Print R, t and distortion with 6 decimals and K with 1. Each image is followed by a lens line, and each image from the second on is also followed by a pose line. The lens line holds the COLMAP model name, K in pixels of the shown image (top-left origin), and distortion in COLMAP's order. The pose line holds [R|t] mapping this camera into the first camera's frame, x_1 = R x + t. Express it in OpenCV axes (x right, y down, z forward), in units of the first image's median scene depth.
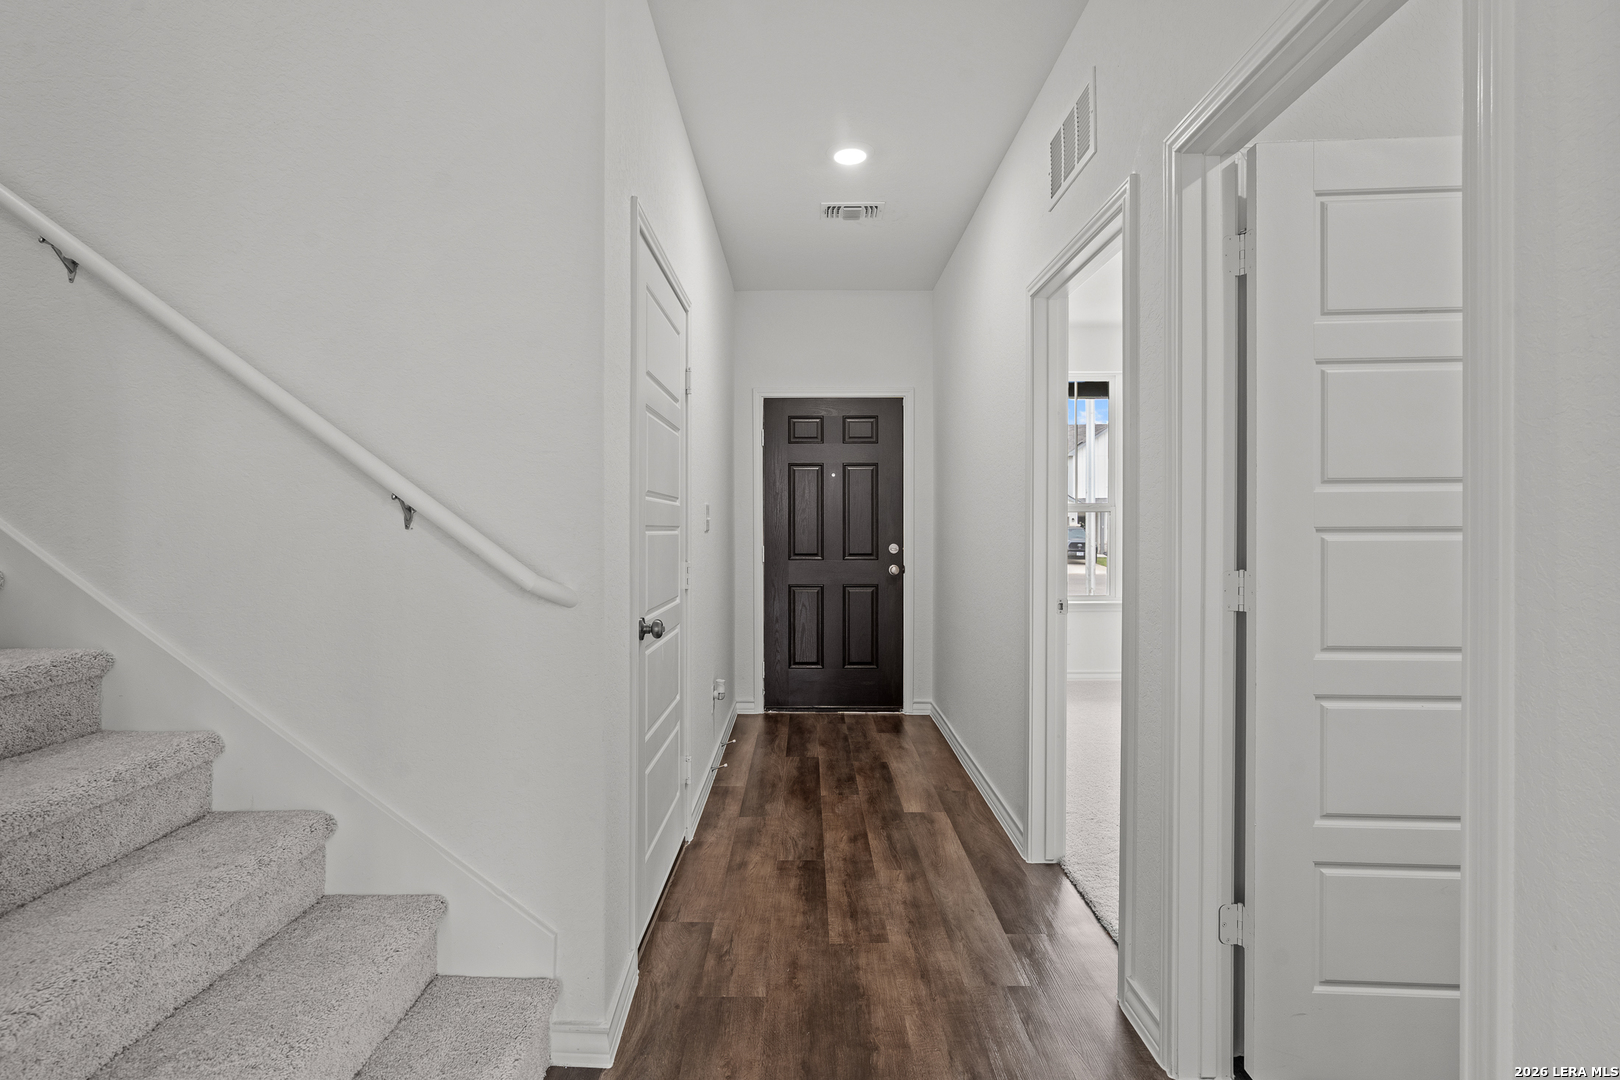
lens RADIAL K [[750.2, 0, 817.0], [0, 750.2, 531.3], [0, 0, 1]] dist [-0.010177, 0.003441]
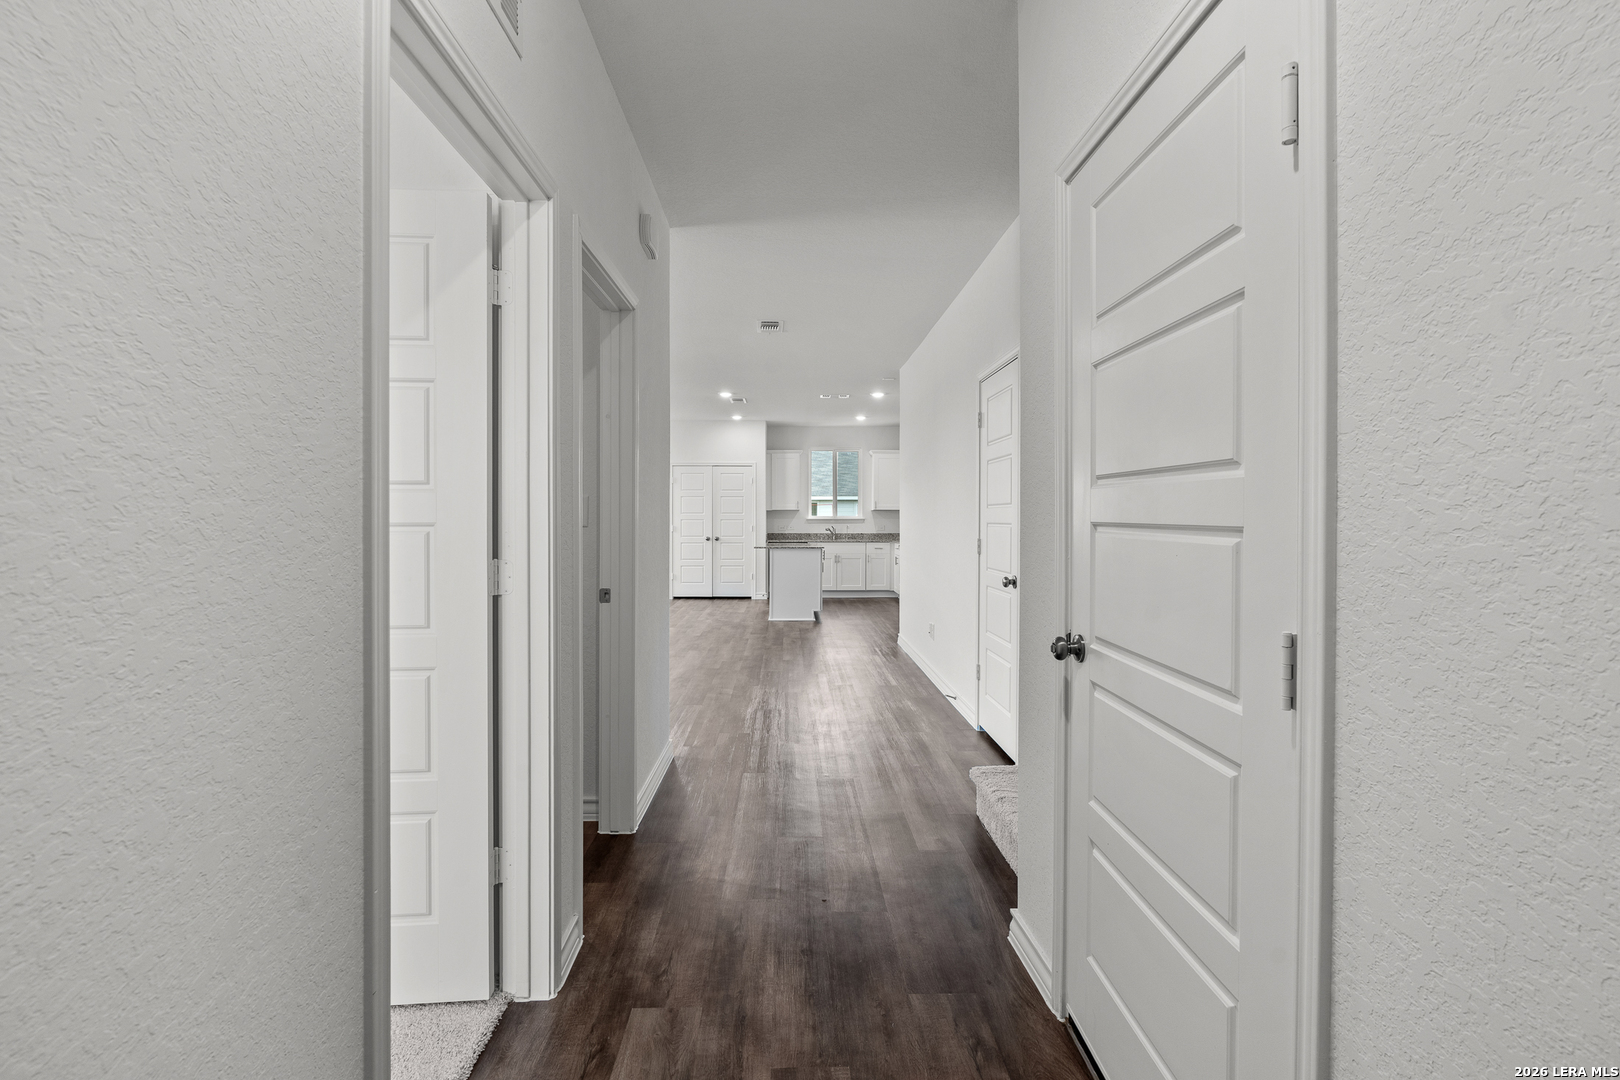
lens RADIAL K [[750.2, 0, 812.3], [0, 750.2, 530.4], [0, 0, 1]] dist [-0.010177, 0.003441]
pose [[-0.999822, -0.005979, -0.017870, 0.077054], [-0.006472, 0.999596, 0.027693, -0.022047], [0.017697, 0.027804, -0.999457, 1.883592]]
